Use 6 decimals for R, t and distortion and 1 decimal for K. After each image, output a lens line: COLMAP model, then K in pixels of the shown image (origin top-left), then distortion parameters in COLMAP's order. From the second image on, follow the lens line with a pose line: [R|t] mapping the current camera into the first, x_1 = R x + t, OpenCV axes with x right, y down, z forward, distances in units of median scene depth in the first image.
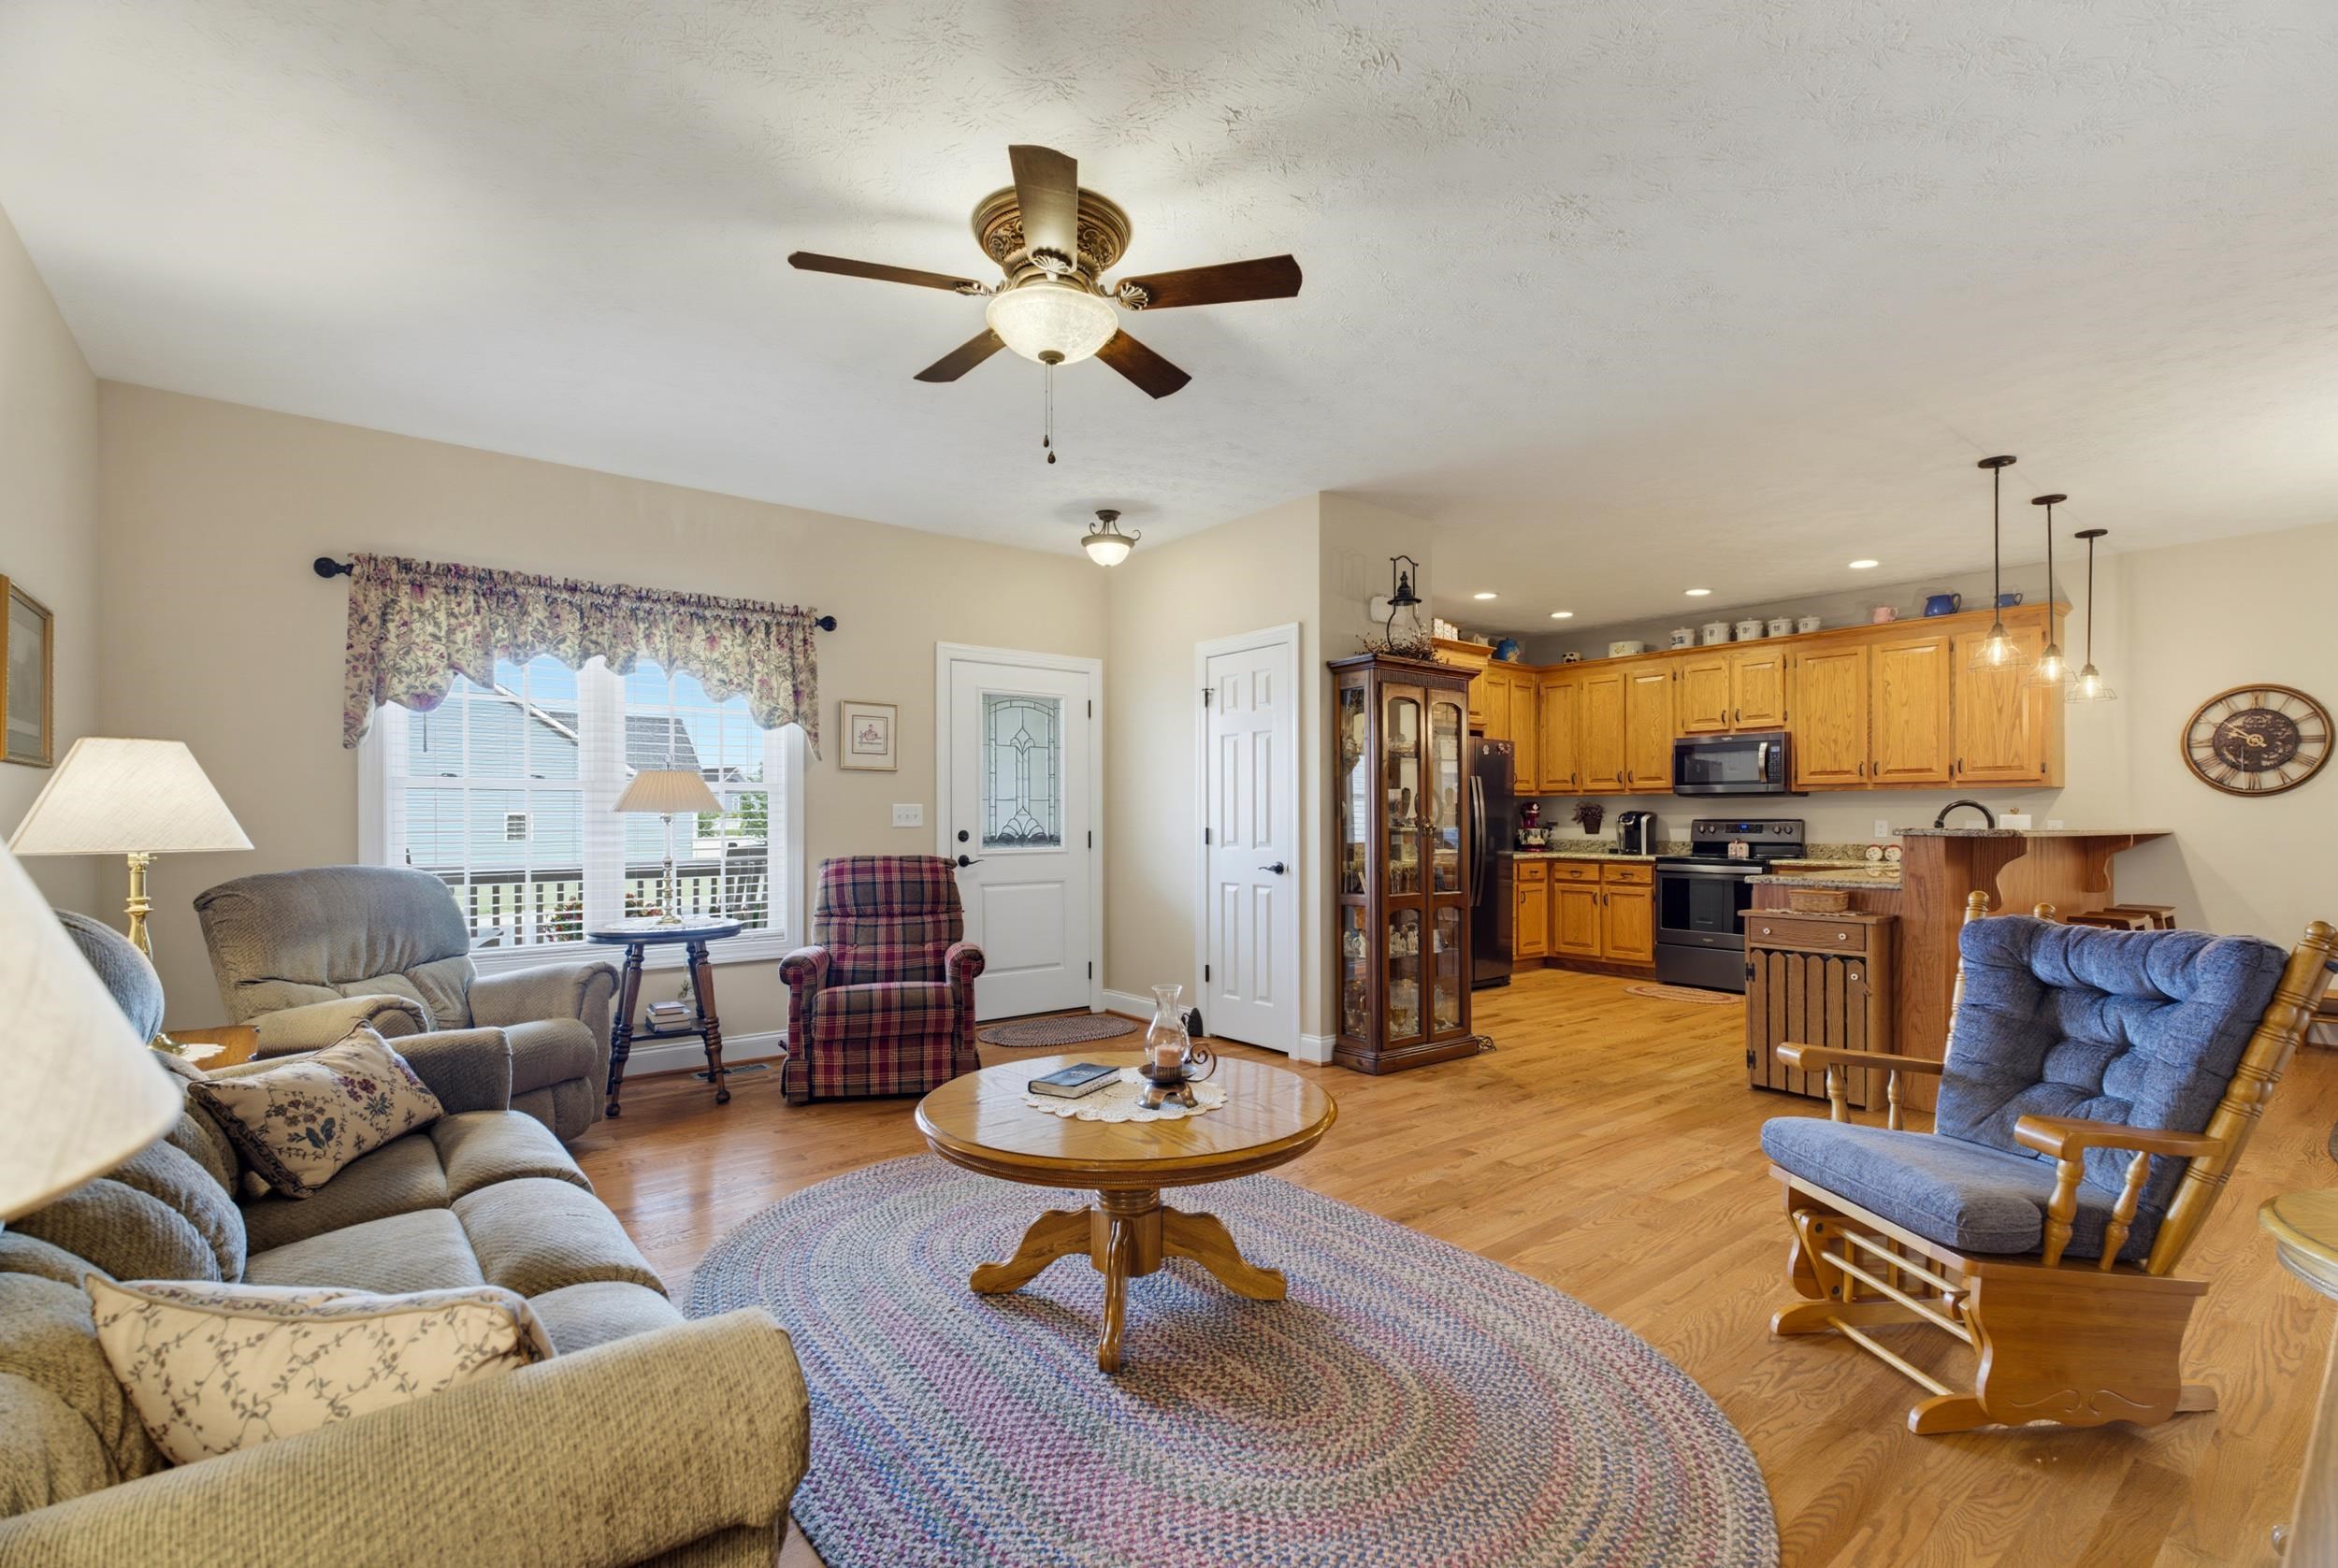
lens RADIAL K [[1033.6, 0, 1165.9], [0, 1033.6, 821.2], [0, 0, 1]] dist [0.007678, -0.008795]
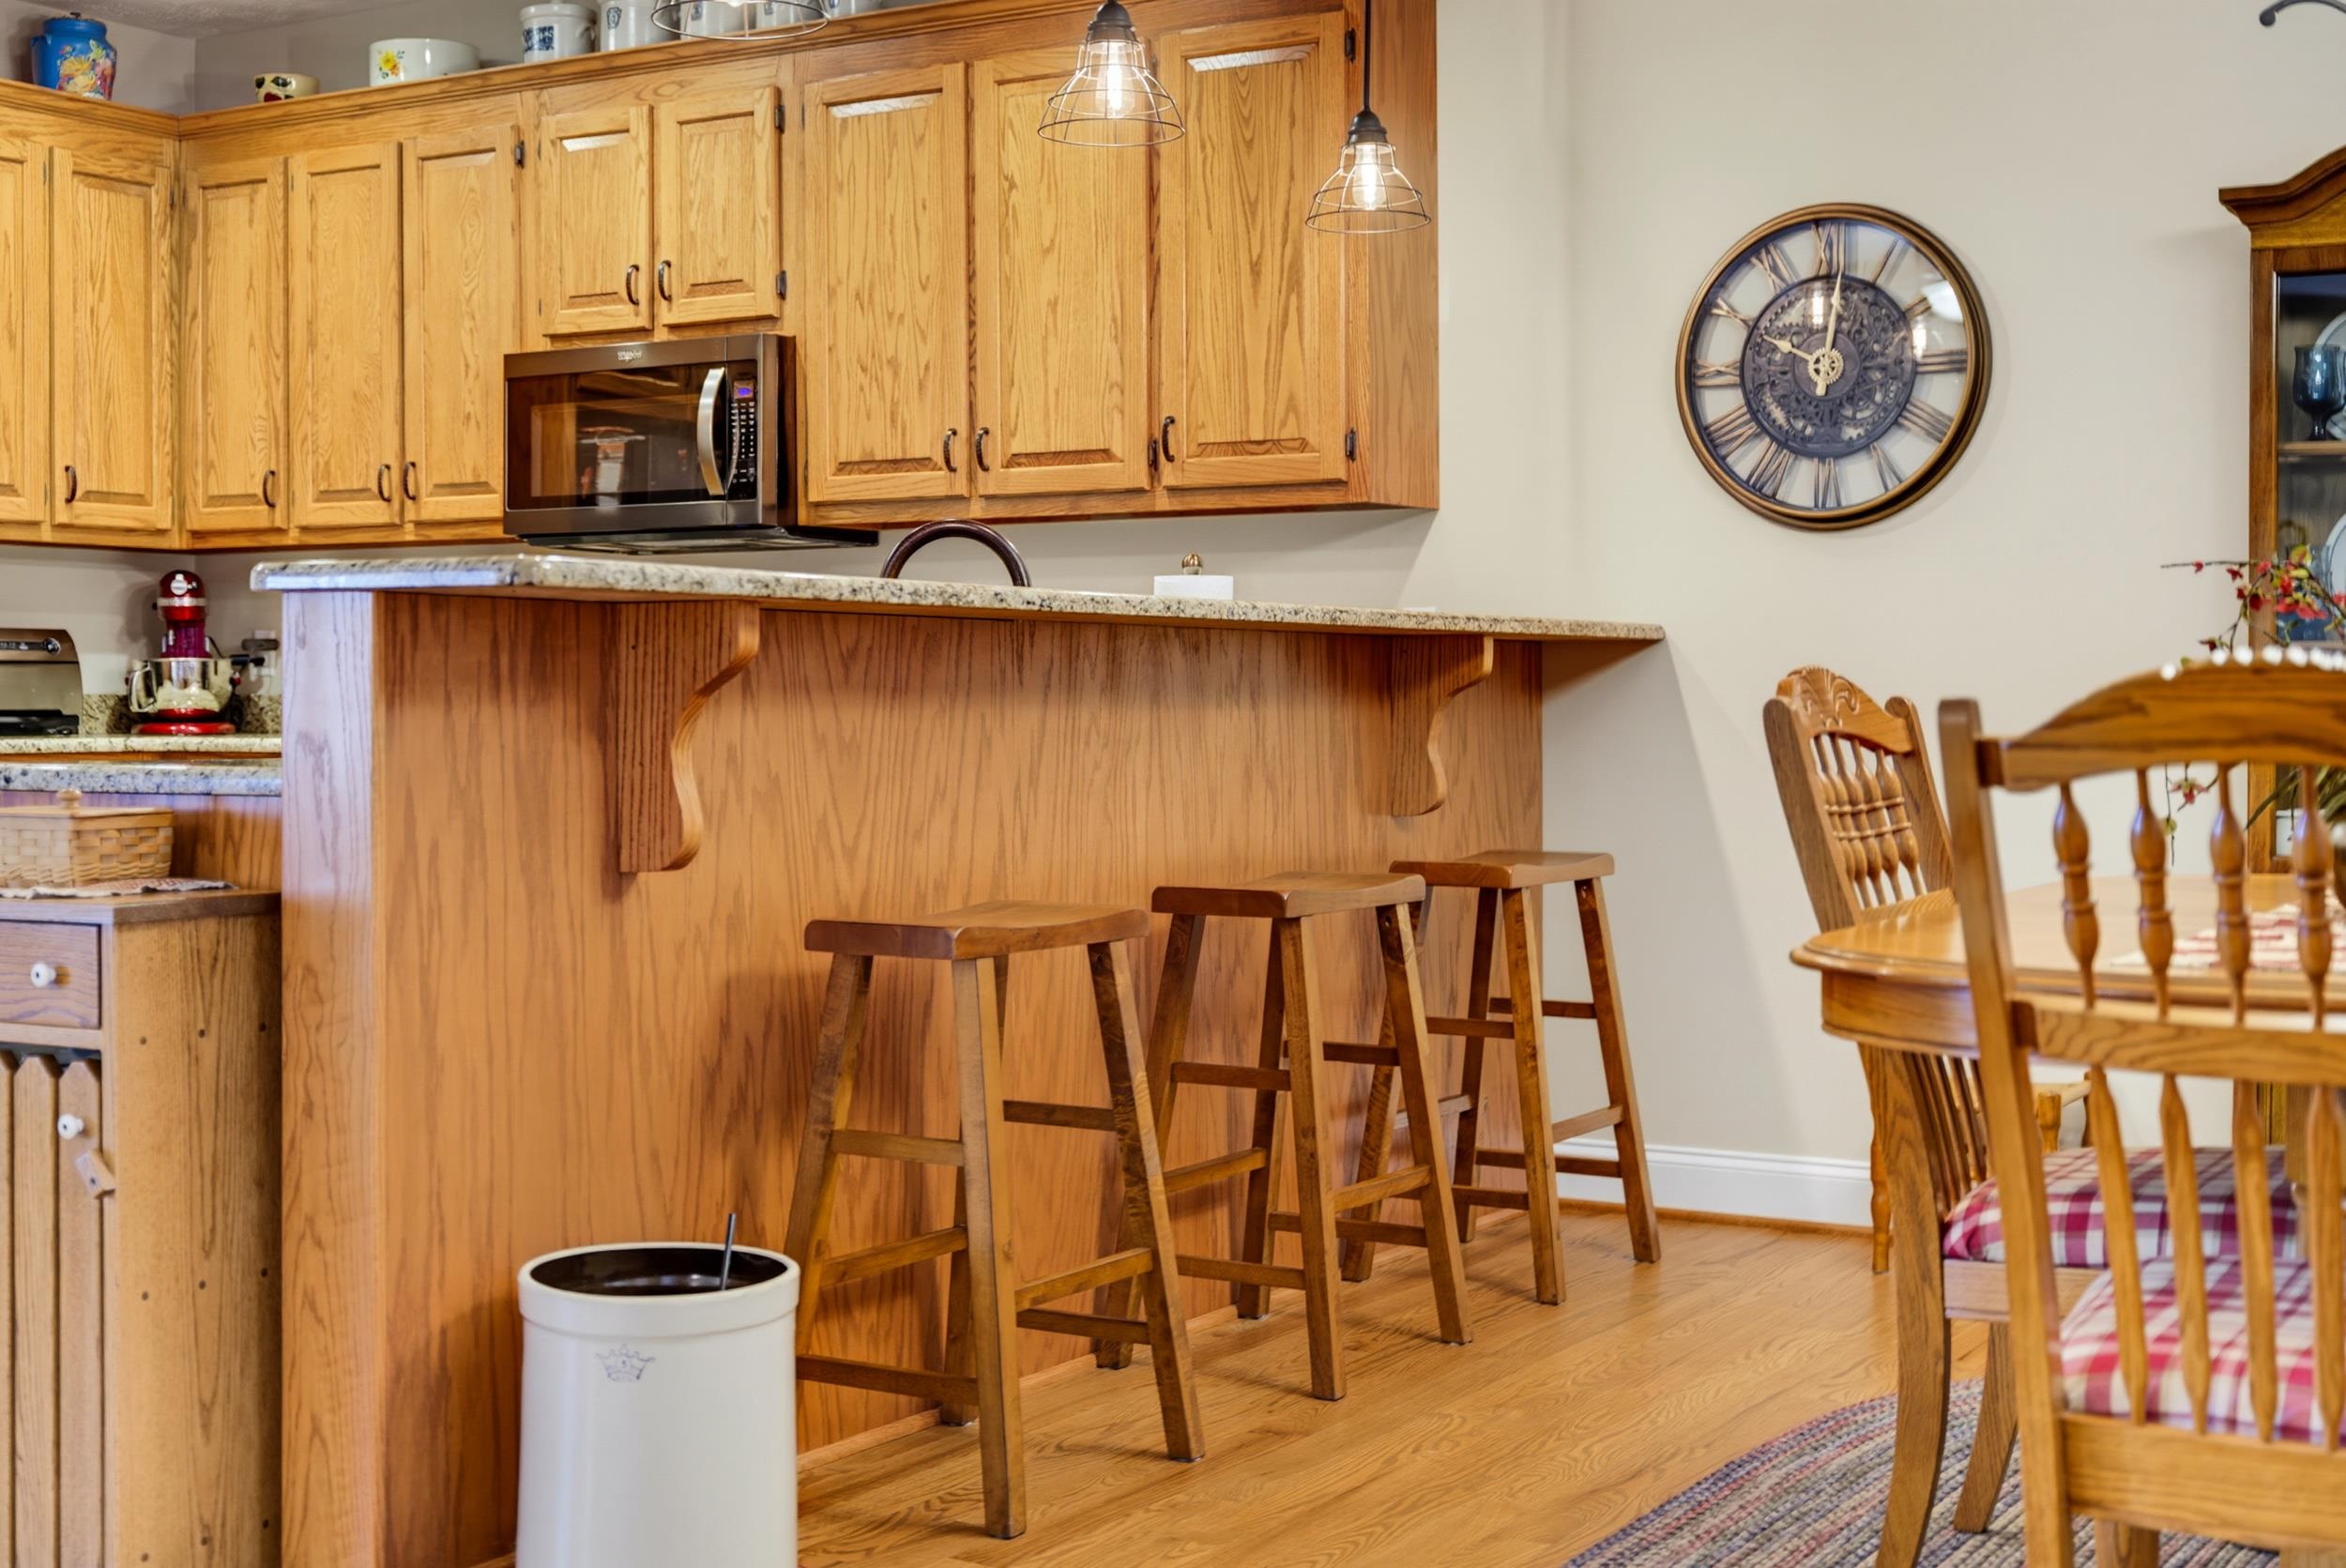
lens RADIAL K [[2976.9, 0, 1126.2], [0, 2976.9, 737.8], [0, 0, 1]] dist [0.023884, 0.000000]
pose [[0.938575, -0.006867, 0.345006, 0.484137], [0.002872, 0.999923, 0.012089, 0.031788], [-0.345063, -0.010355, 0.938522, 0.144326]]
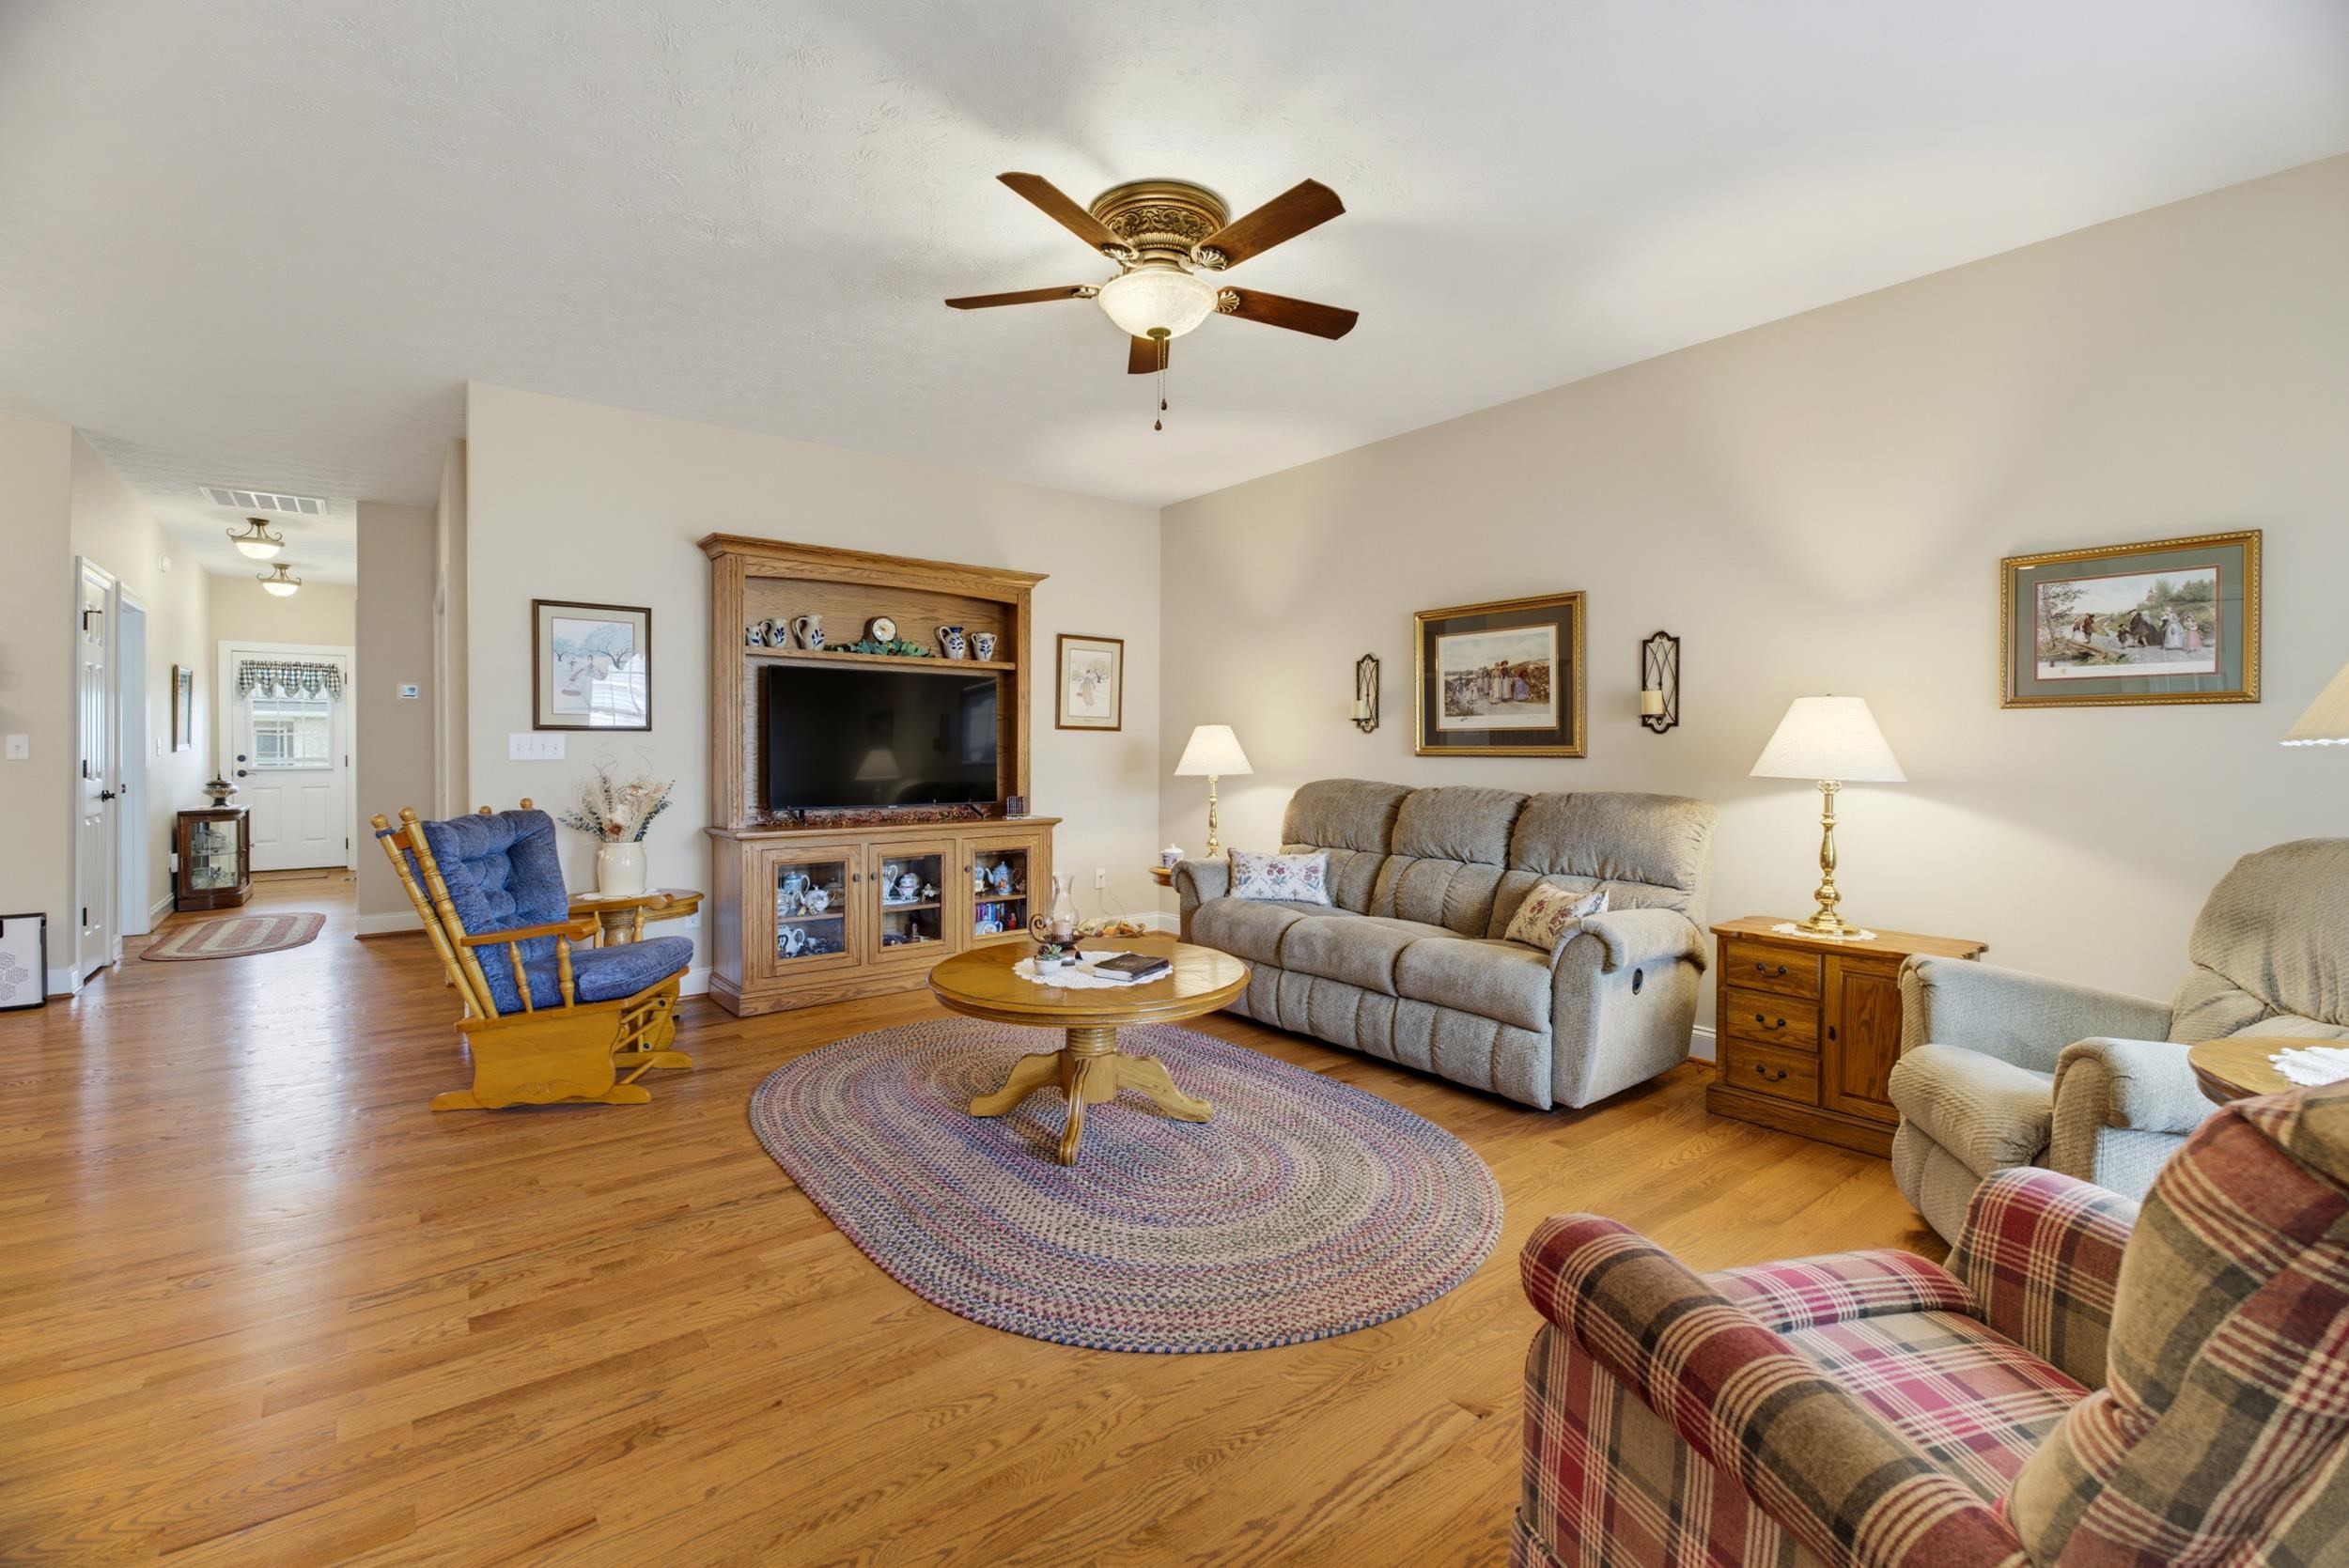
lens RADIAL K [[1038.5, 0, 1192.1], [0, 1038.5, 744.6], [0, 0, 1]] dist [0.007678, -0.008795]
pose [[-0.999903, -0.005949, -0.012579, -0.062429], [-0.005906, 0.999977, -0.003422, -0.002825], [0.012599, -0.003348, -0.999915, 1.003981]]
